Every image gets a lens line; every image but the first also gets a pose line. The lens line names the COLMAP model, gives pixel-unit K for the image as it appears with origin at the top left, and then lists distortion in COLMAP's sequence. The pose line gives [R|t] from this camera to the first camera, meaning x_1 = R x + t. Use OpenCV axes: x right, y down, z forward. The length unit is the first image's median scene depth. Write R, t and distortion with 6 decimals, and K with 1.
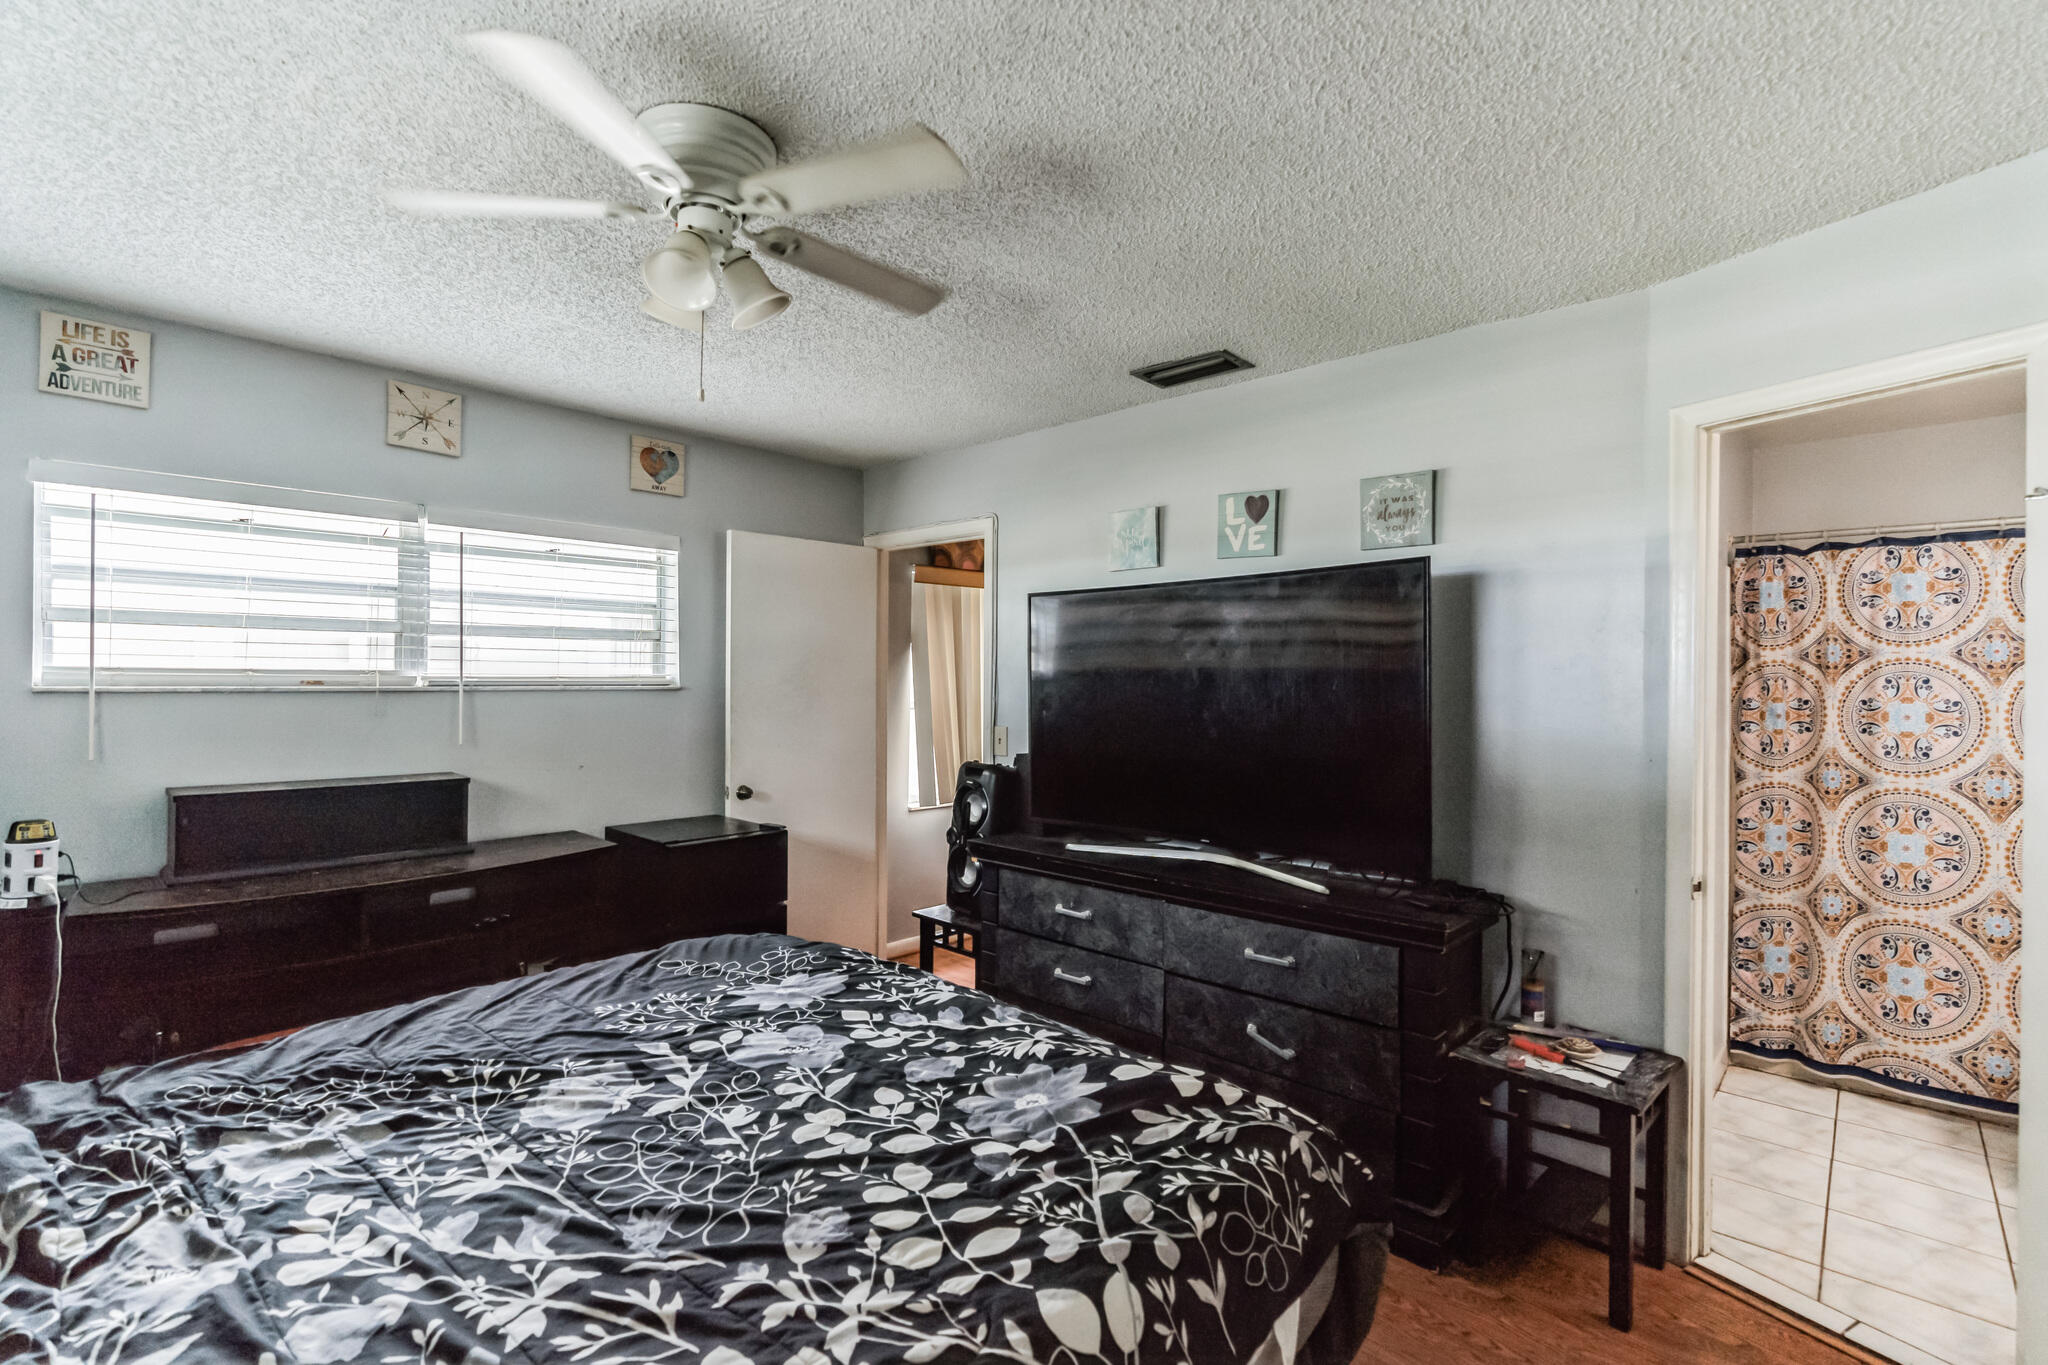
lens RADIAL K [[934.3, 0, 1026.9], [0, 934.3, 688.0], [0, 0, 1]] dist [-0.004475, 0.001682]
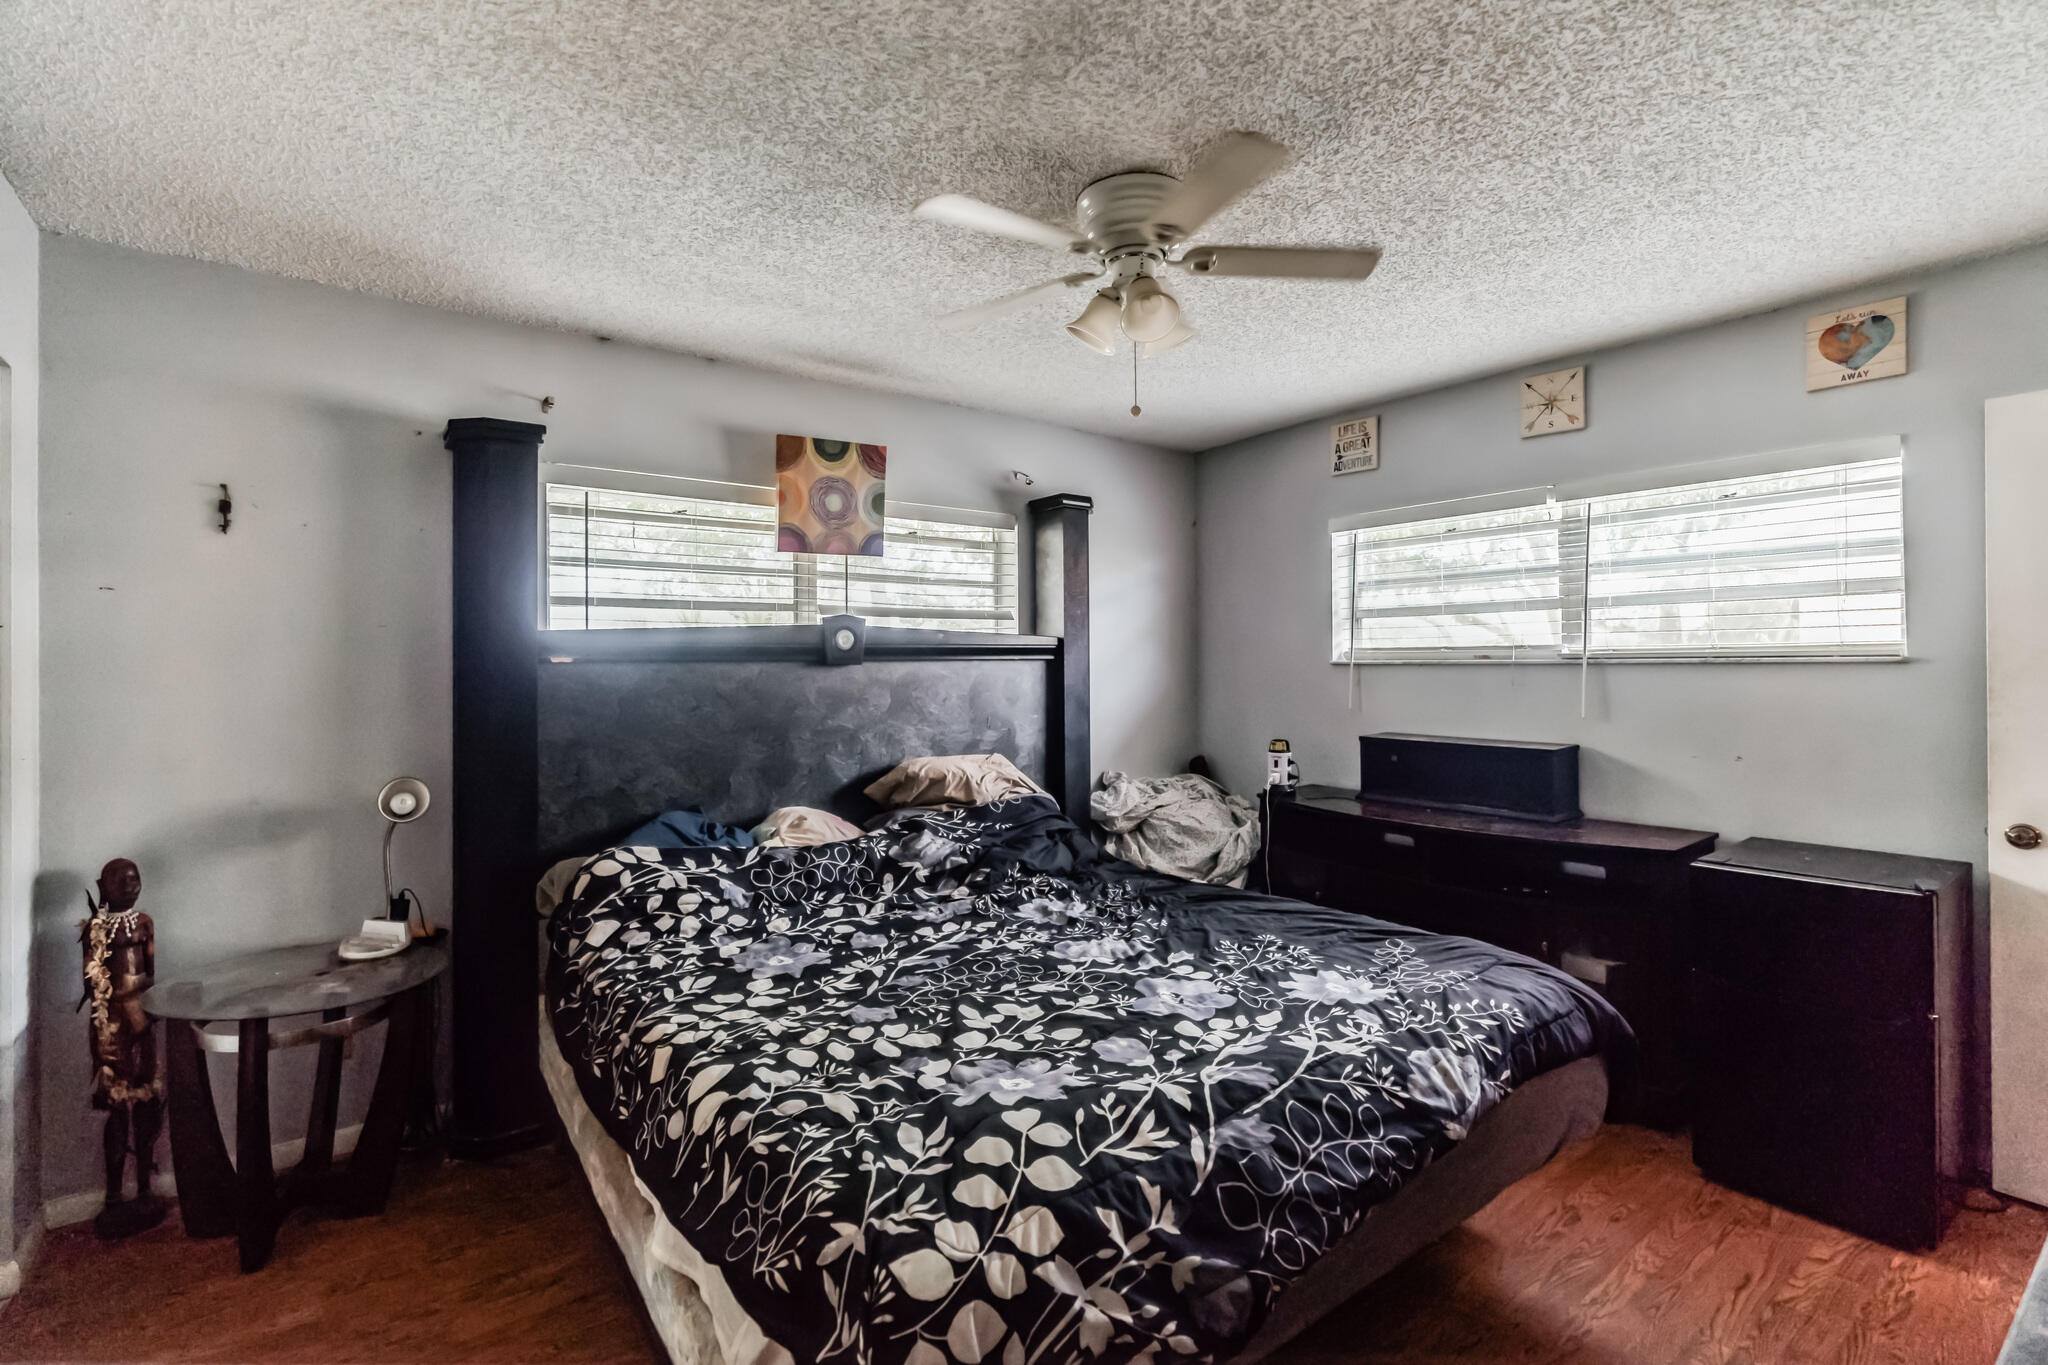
lens RADIAL K [[934.3, 0, 1027.1], [0, 934.3, 665.7], [0, 0, 1]] dist [-0.004475, 0.001682]
pose [[-0.178275, -0.002667, -0.983977, 0.829413], [-0.002556, 0.999994, -0.002247, 0.016017], [0.983977, 0.002115, -0.178281, 1.039159]]
